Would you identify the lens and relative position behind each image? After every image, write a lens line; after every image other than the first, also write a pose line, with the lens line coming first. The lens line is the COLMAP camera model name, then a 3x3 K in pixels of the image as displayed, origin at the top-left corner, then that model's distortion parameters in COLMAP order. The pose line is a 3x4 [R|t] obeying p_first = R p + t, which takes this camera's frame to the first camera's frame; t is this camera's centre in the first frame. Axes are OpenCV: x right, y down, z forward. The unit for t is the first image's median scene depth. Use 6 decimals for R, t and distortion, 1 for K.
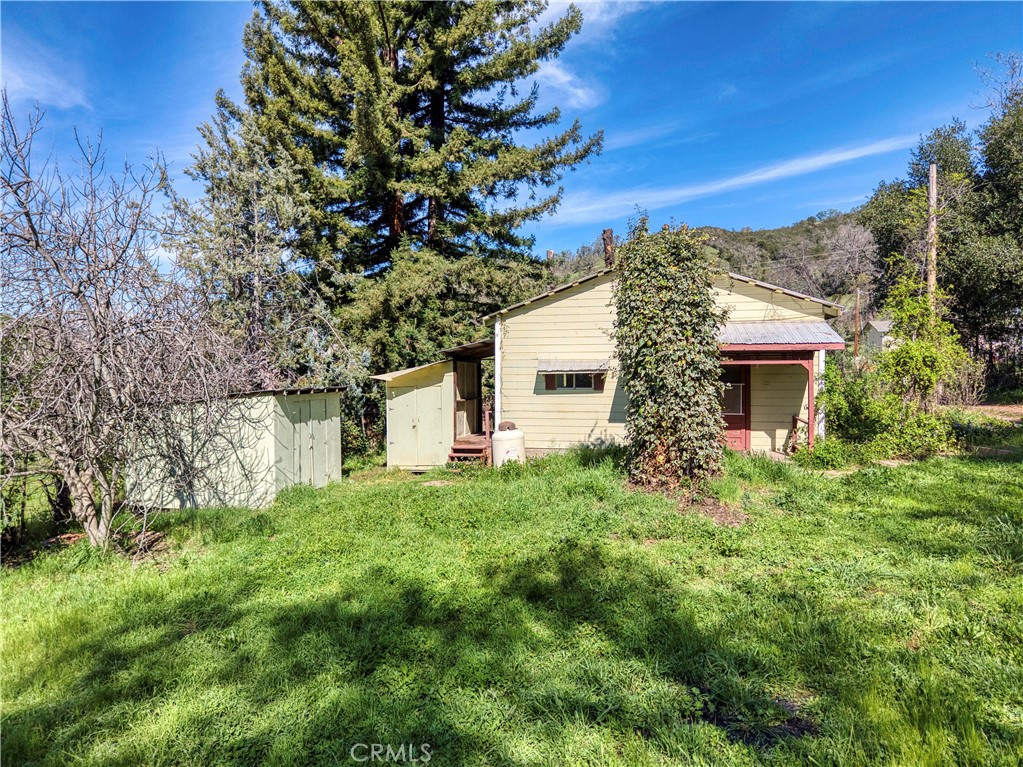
lens RADIAL K [[699.4, 0, 511.5], [0, 699.4, 383.5], [0, 0, 1]] dist [0.008933, 0.001181]
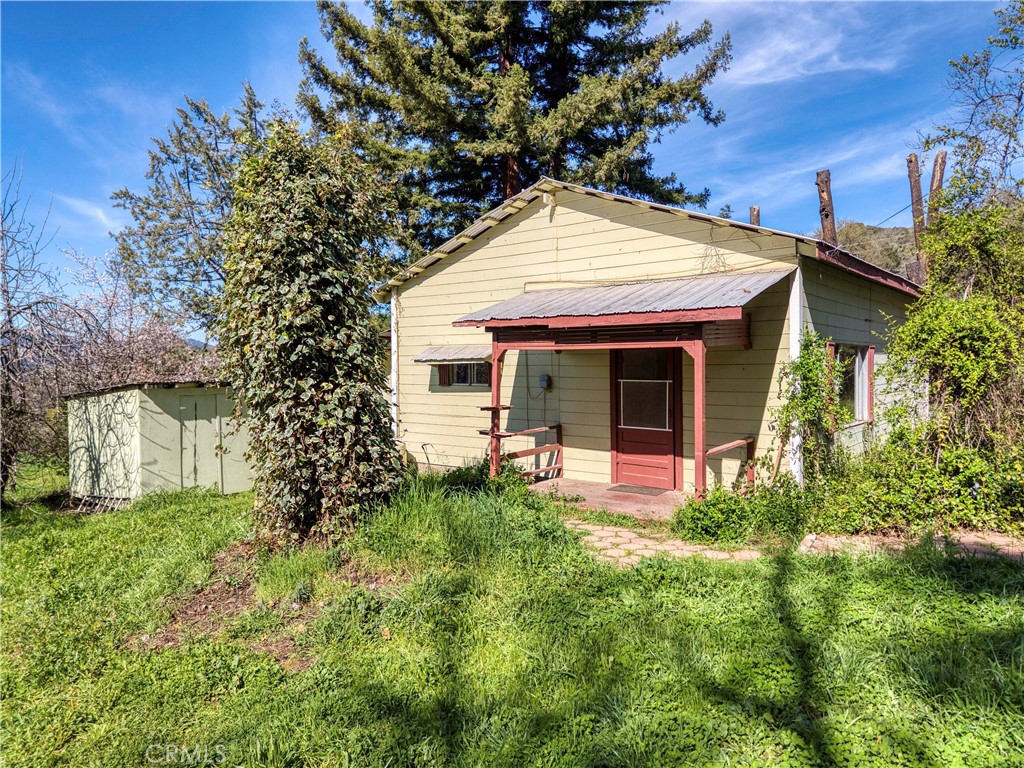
lens RADIAL K [[700.1, 0, 512.0], [0, 700.1, 384.0], [0, 0, 1]] dist [0.008933, 0.001181]
pose [[0.888082, 0.010587, -0.459562, 0.469596], [0.000061, 0.999732, 0.023150, -0.010668], [0.459684, -0.020587, 0.887844, 0.377483]]
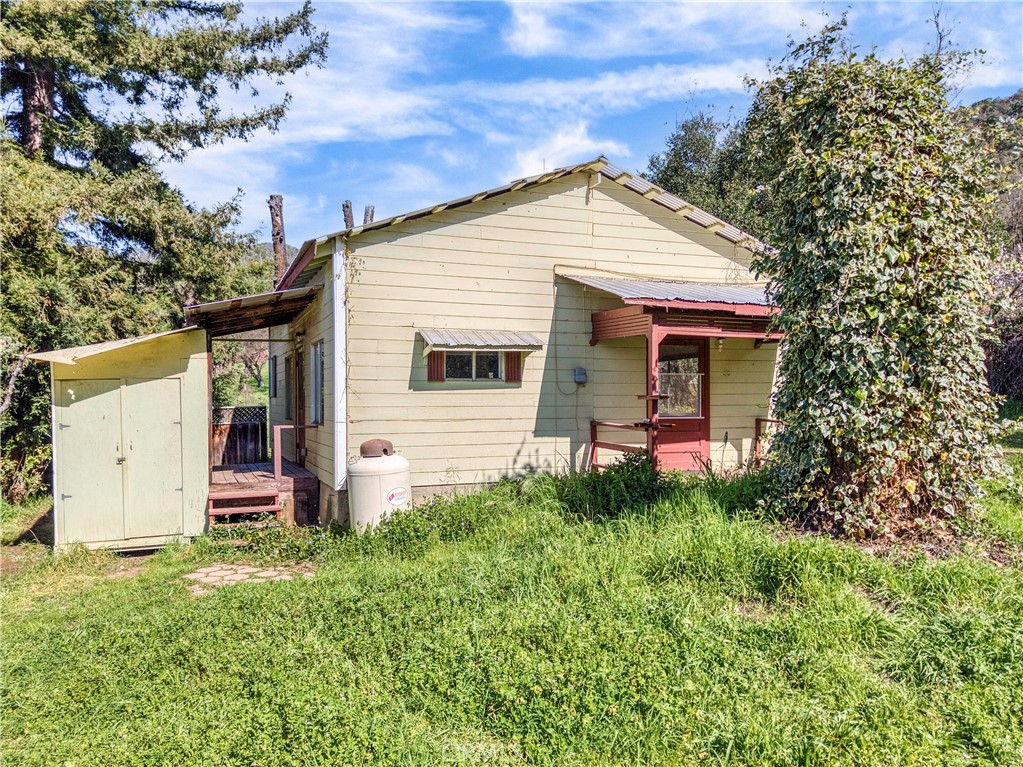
lens RADIAL K [[731.4, 0, 483.6], [0, 731.4, 401.9], [0, 0, 1]] dist [-0.004011, -0.003475]
pose [[0.843787, -0.004521, 0.536659, -0.227861], [0.008041, 0.999959, -0.004220, 0.028181], [-0.536617, 0.007876, 0.843789, 0.489457]]
